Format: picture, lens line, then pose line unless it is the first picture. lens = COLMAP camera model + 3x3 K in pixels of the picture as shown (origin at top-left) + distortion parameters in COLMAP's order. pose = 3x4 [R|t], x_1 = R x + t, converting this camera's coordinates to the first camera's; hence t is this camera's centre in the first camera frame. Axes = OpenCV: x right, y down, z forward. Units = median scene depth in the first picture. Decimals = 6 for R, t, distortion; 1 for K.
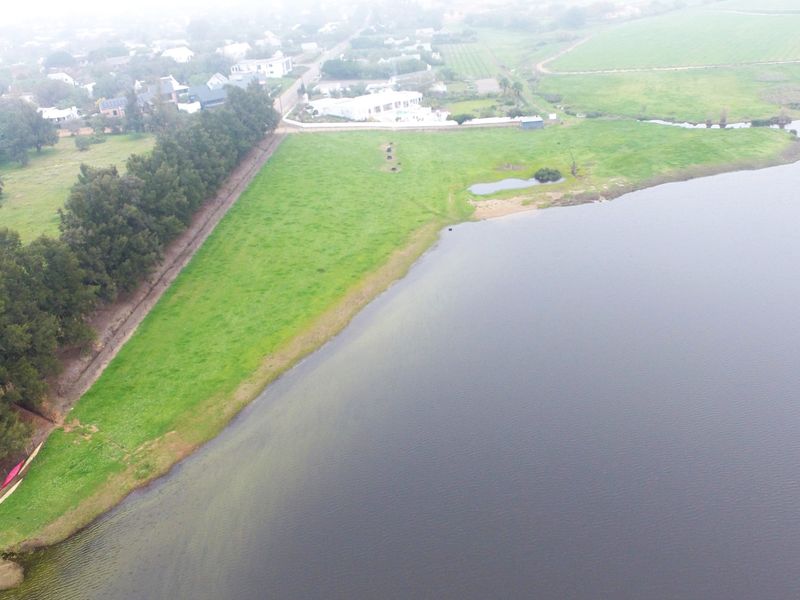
lens RADIAL K [[675.4, 0, 419.7], [0, 675.4, 299.5], [0, 0, 1]] dist [-0.004077, -0.002691]
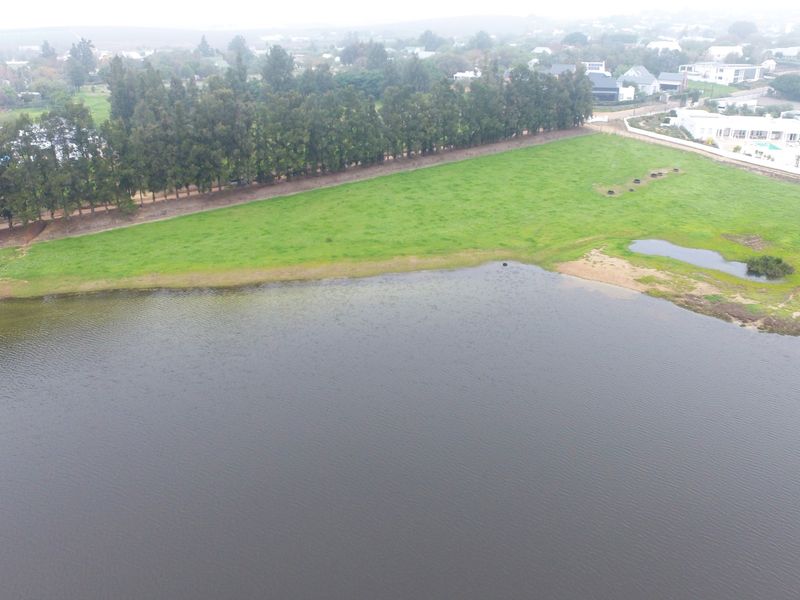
lens RADIAL K [[619.7, 0, 380.6], [0, 619.7, 261.3], [0, 0, 1]] dist [-0.002925, -0.002776]
pose [[0.574555, 0.383808, -0.722895, 0.446661], [-0.398462, 0.902665, 0.162557, -0.153957], [0.714923, 0.194648, 0.671563, 0.378274]]
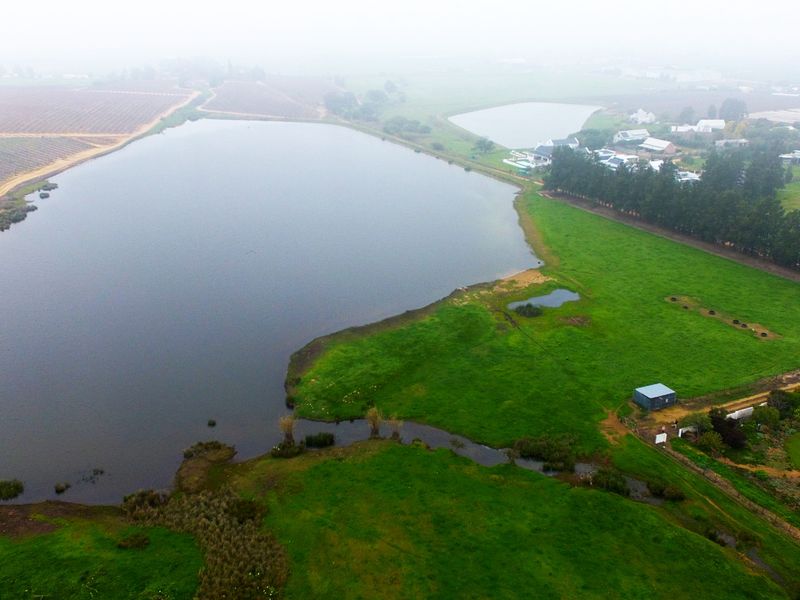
lens RADIAL K [[675.4, 0, 419.7], [0, 675.4, 299.5], [0, 0, 1]] dist [-0.004077, -0.002691]
pose [[-0.907519, 0.236102, -0.347369, 0.798583], [-0.105155, 0.672986, 0.732142, -1.079685], [0.406635, 0.700960, -0.585921, 1.726839]]
